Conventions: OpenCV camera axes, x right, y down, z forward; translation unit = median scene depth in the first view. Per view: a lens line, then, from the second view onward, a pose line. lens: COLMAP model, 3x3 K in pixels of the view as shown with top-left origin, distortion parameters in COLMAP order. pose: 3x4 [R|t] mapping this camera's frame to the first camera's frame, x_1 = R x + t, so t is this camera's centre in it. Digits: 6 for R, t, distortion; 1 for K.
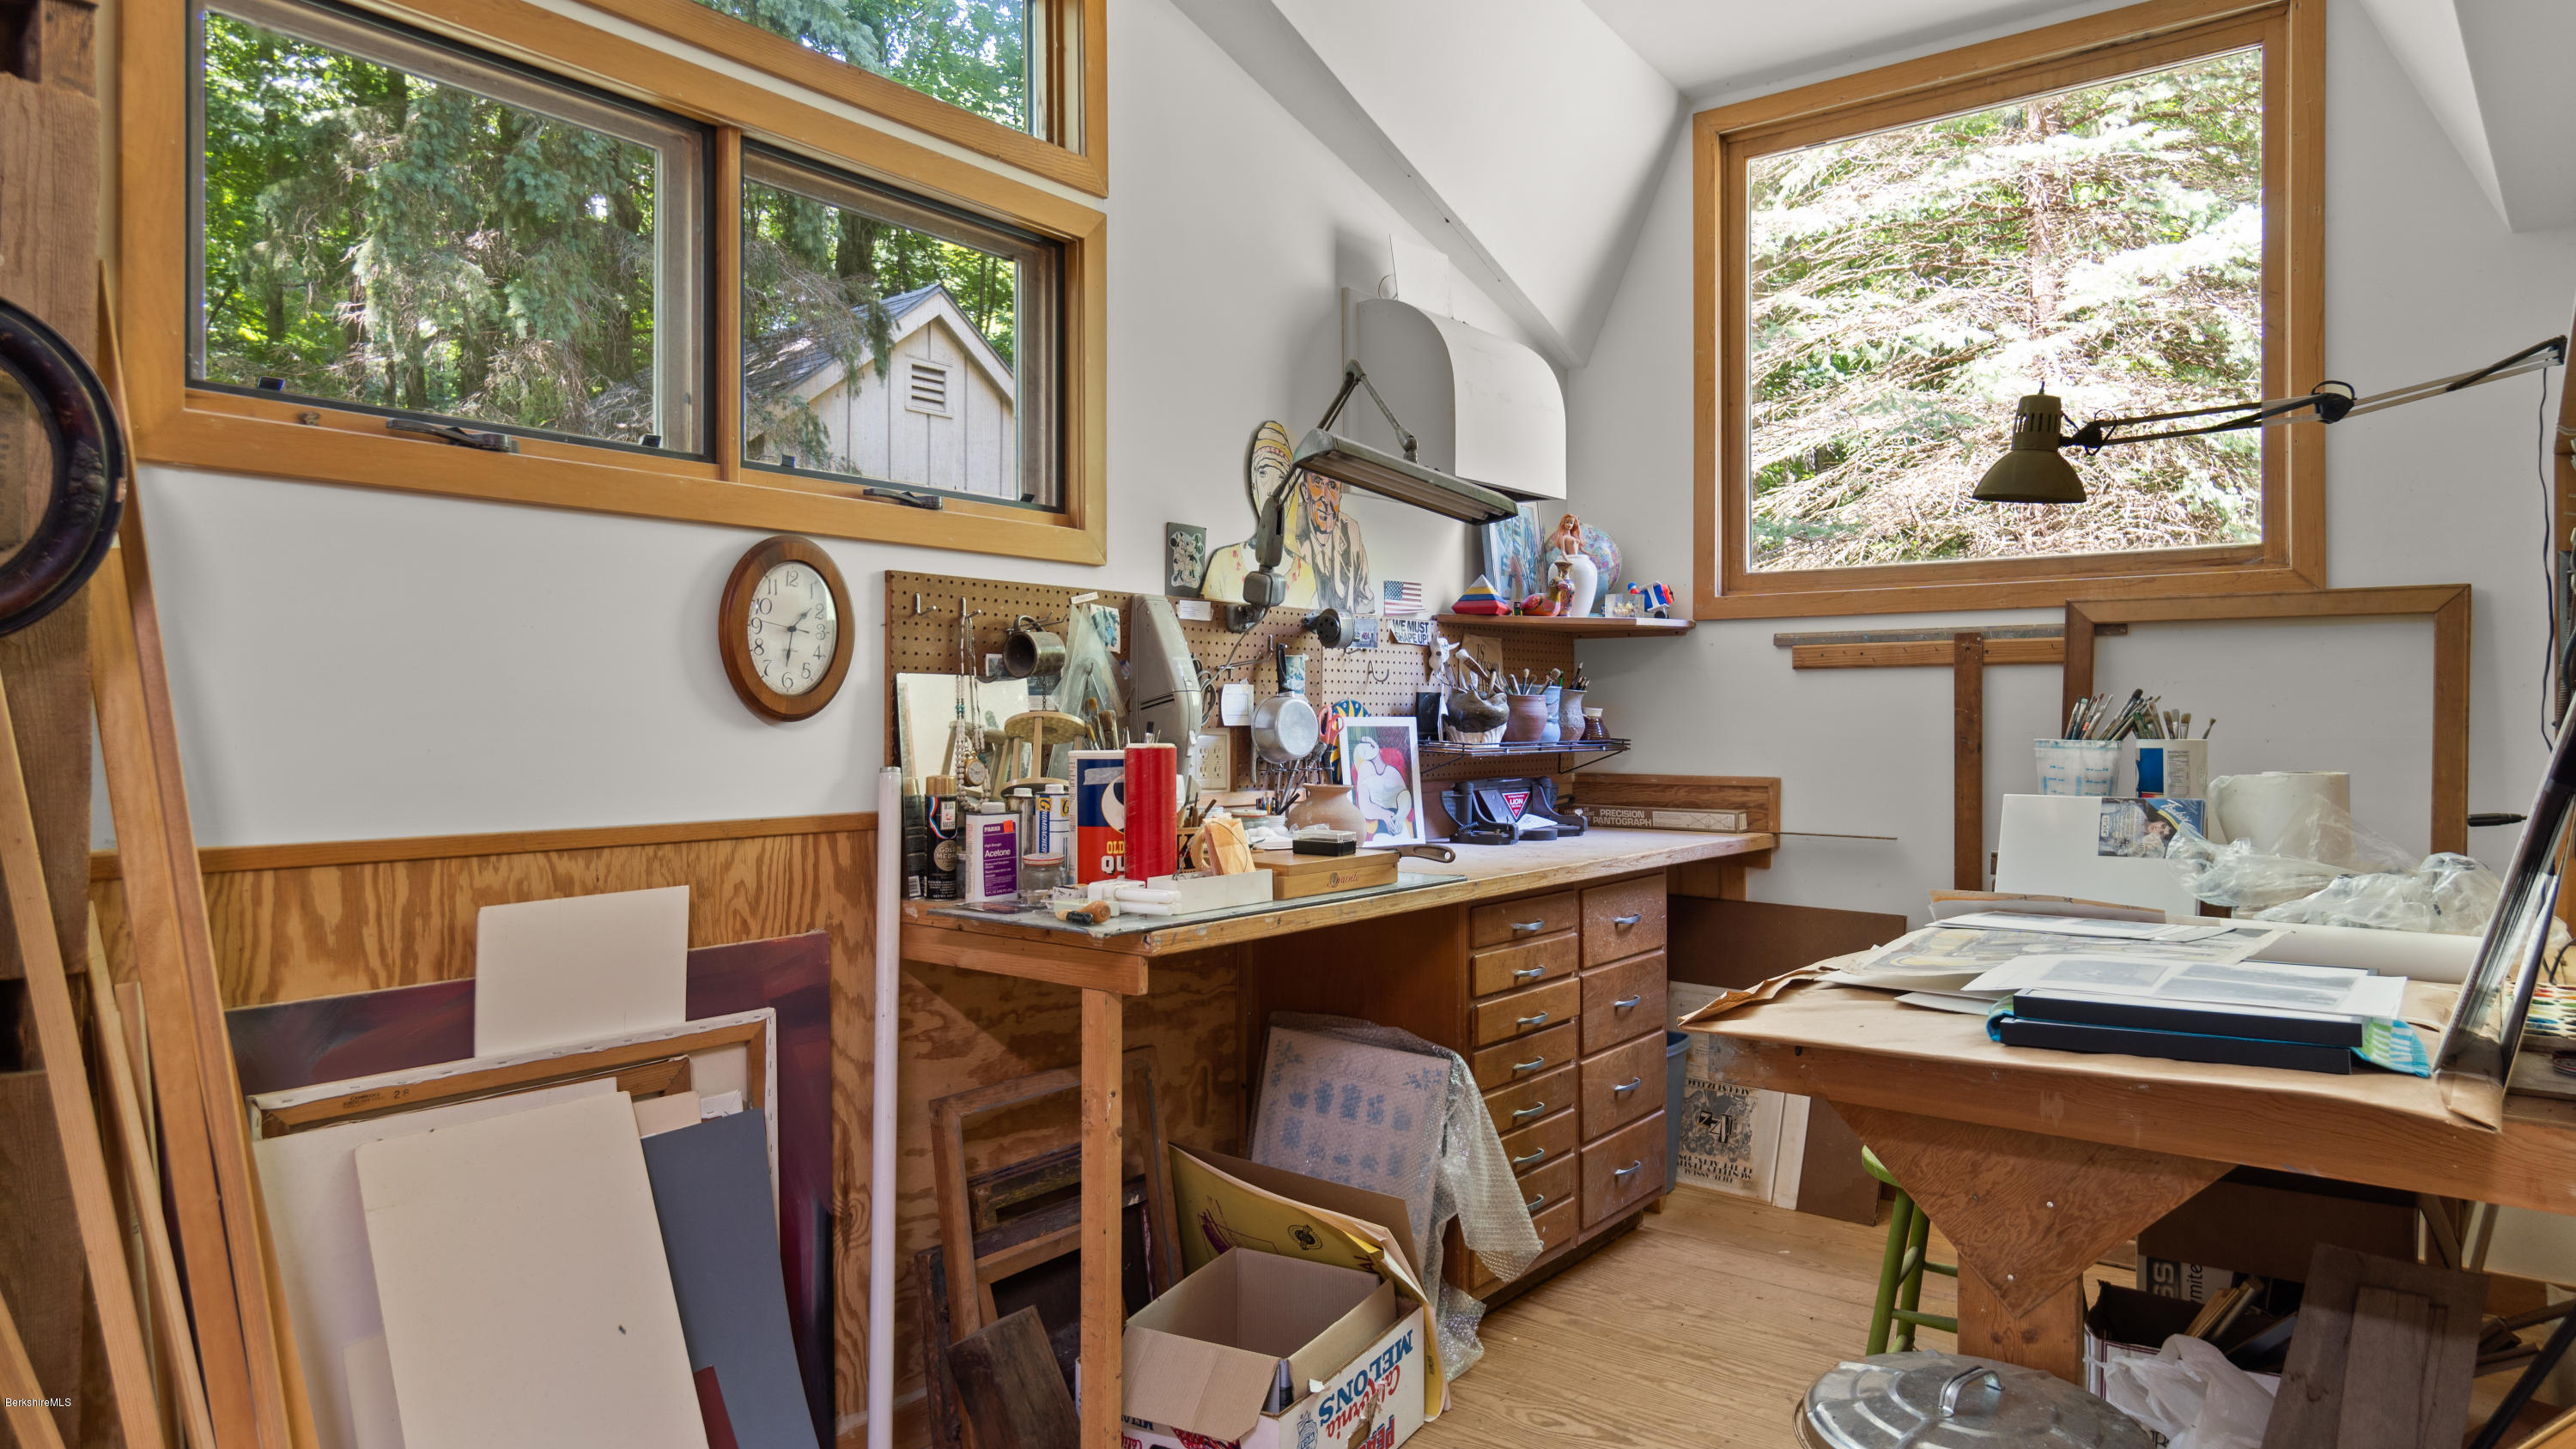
lens RADIAL K [[1545.0, 0, 1281.5], [0, 1545.0, 732.1], [0, 0, 1]] dist [-0.014096, 0.004738]
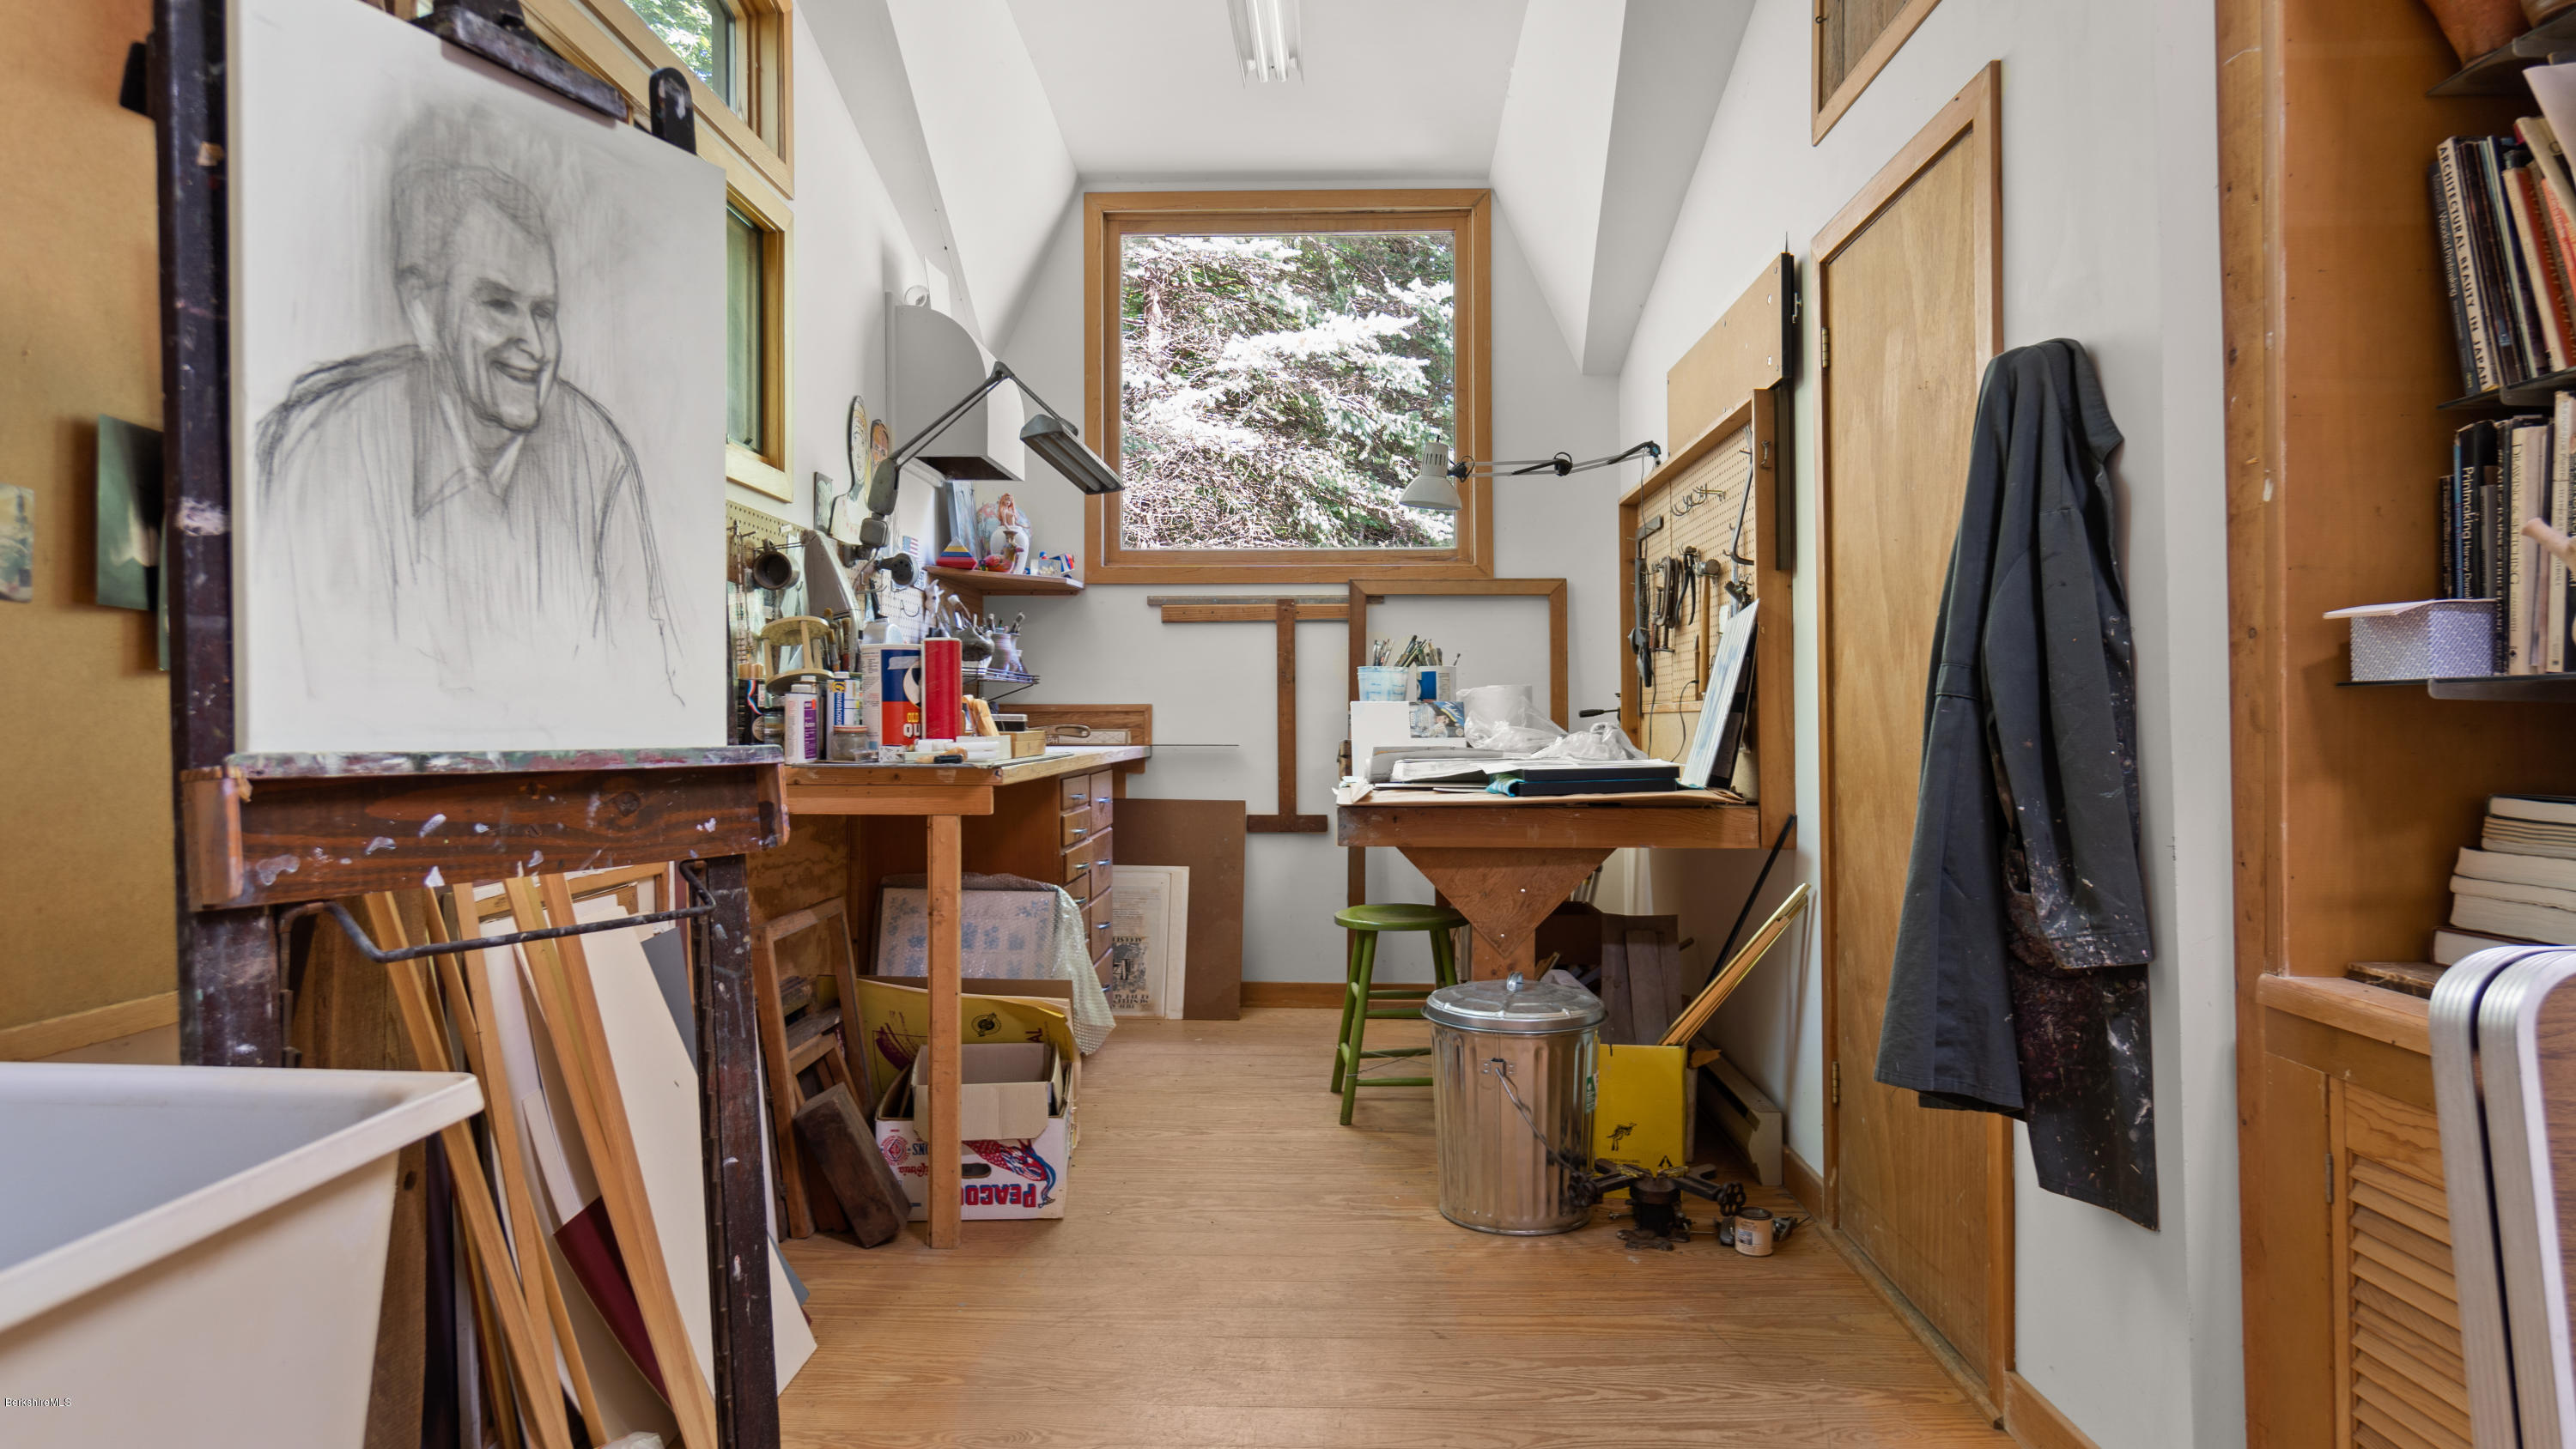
lens RADIAL K [[1545.0, 0, 1297.6], [0, 1545.0, 719.8], [0, 0, 1]] dist [-0.014096, 0.004738]
pose [[0.800655, -0.002706, 0.599120, -0.428071], [0.007807, 0.999952, -0.005917, 0.059219], [-0.599075, 0.009415, 0.800638, -0.163680]]
